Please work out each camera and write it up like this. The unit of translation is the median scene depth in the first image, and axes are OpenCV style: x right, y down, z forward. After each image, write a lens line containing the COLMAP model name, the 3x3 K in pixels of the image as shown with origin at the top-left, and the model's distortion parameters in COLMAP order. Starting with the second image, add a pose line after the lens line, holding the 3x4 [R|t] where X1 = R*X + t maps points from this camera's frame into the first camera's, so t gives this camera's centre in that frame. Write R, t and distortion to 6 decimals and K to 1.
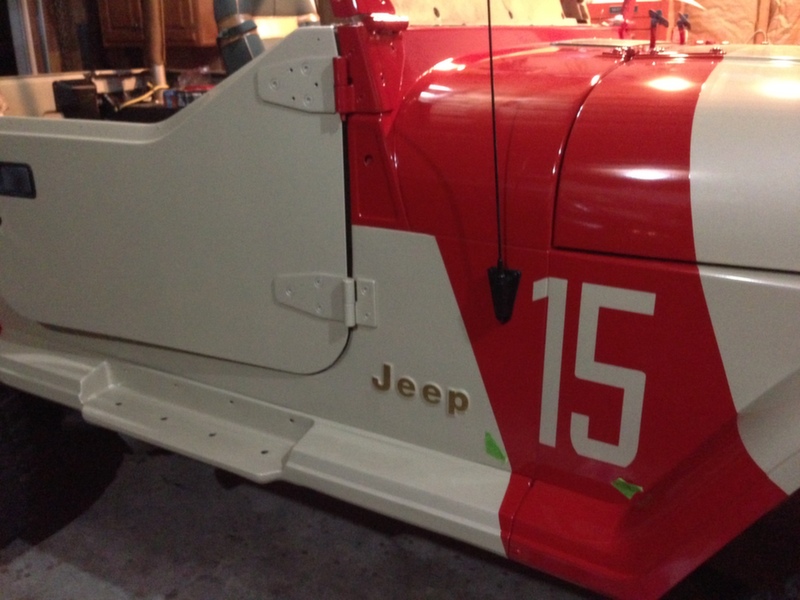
lens RADIAL K [[748.0, 0, 400.0], [0, 748.0, 300.0], [0, 0, 1]] dist [0.133837, -0.270371]
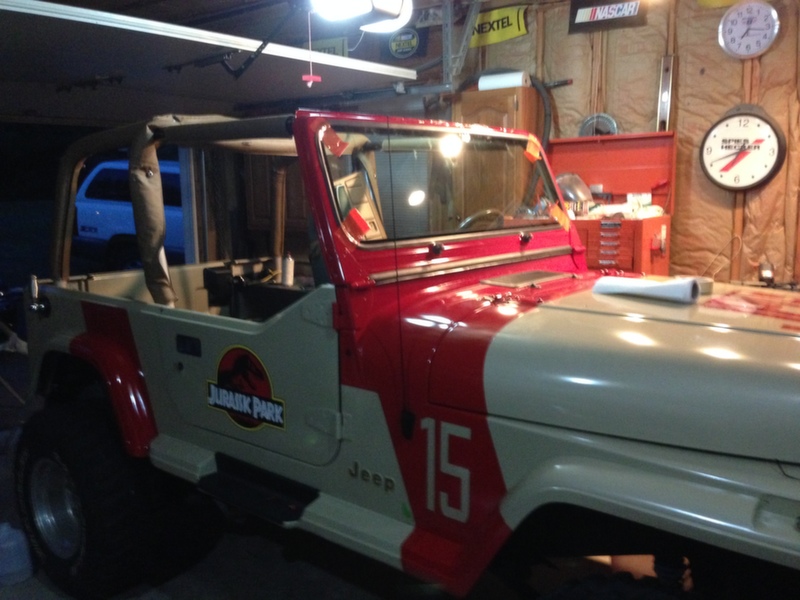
lens RADIAL K [[748.0, 0, 400.0], [0, 748.0, 300.0], [0, 0, 1]] dist [0.133837, -0.270371]
pose [[0.985121, 0.029938, -0.169235, 0.391507], [-0.059819, 0.982868, -0.174335, 0.012344], [0.161116, 0.181865, 0.970034, -0.837995]]
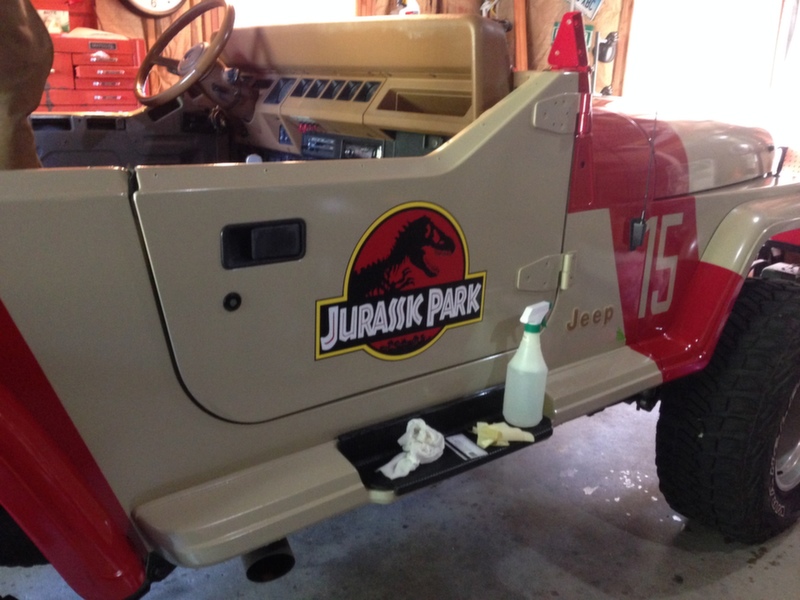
lens RADIAL K [[748.0, 0, 400.0], [0, 748.0, 300.0], [0, 0, 1]] dist [0.133837, -0.270371]
pose [[0.338498, -0.239068, 0.910091, -1.442386], [0.279605, 0.949056, 0.145307, -0.232714], [-0.898465, 0.205280, 0.388098, 0.763585]]
